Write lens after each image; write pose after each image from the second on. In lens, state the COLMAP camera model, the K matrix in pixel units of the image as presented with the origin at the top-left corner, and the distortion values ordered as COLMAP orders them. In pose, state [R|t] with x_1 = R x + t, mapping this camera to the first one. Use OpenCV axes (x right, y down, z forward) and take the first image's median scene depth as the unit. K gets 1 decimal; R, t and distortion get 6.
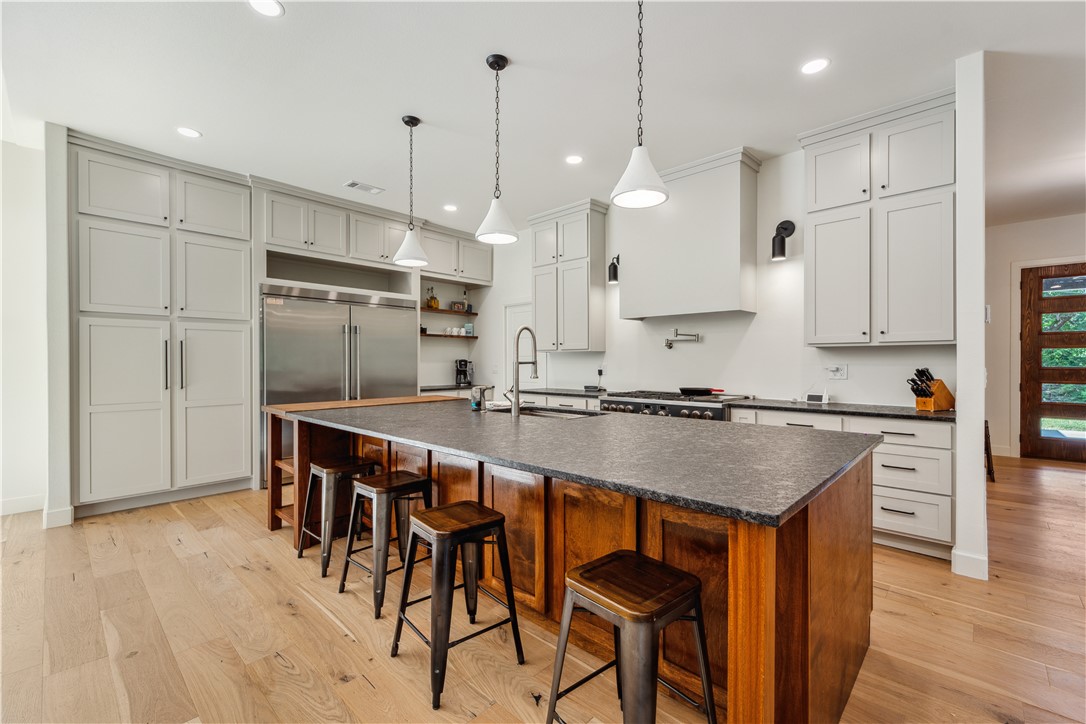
lens RADIAL K [[466.0, 0, 537.4], [0, 466.0, 364.6], [0, 0, 1]] dist [0.010453, -0.000092]
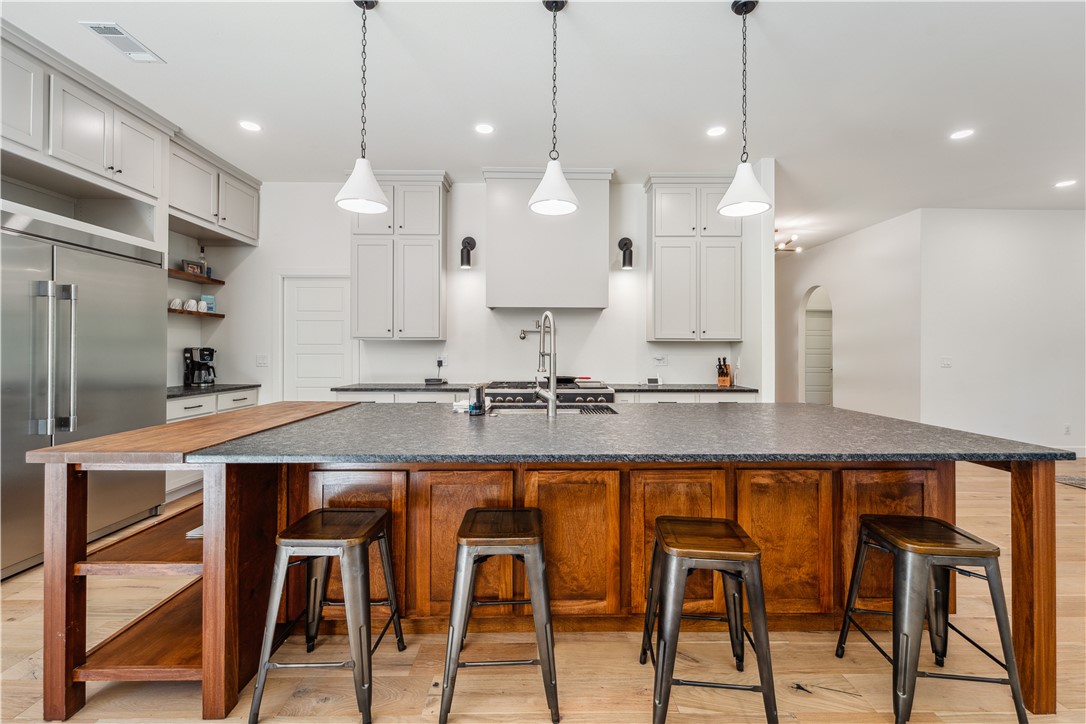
lens RADIAL K [[463.4, 0, 541.7], [0, 463.4, 353.2], [0, 0, 1]] dist [-0.001014, -0.000516]
pose [[0.710800, -0.000834, 0.703394, -0.419988], [0.000326, 1.000000, 0.000856, -0.004655], [-0.703394, -0.000379, 0.710800, 0.256032]]
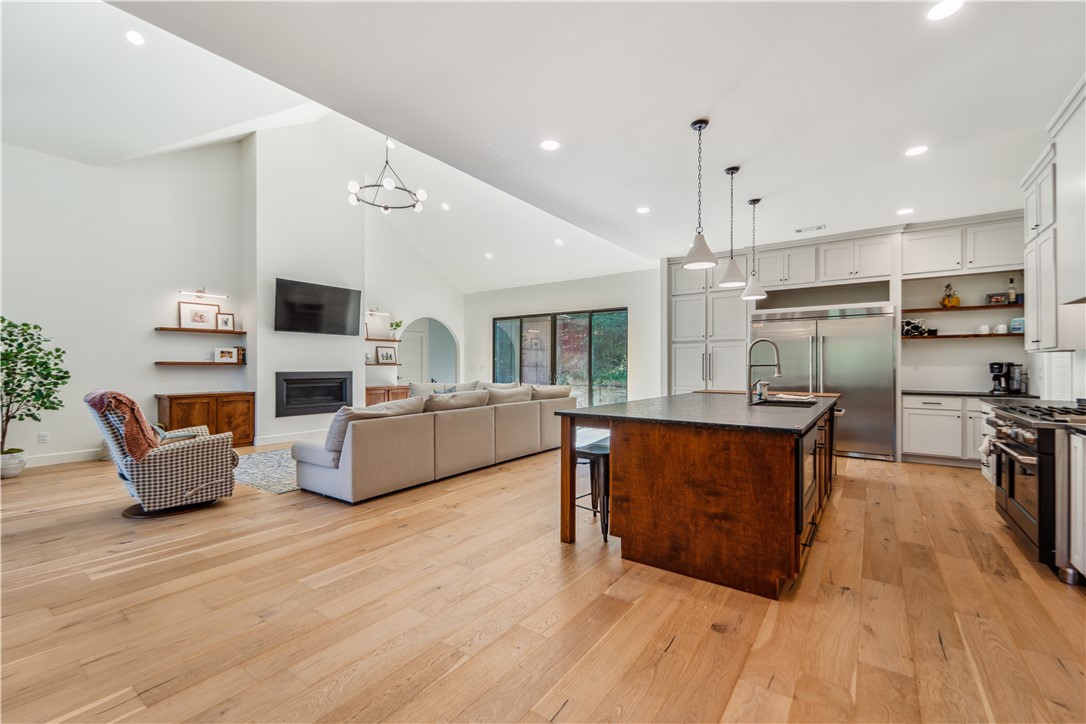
lens RADIAL K [[463.4, 0, 541.7], [0, 463.4, 353.2], [0, 0, 1]] dist [-0.001014, -0.000516]
pose [[0.137863, -0.029275, -0.990019, 0.802039], [-0.005841, 0.999522, -0.030370, 0.004294], [0.990434, 0.009969, 0.137626, 0.106621]]
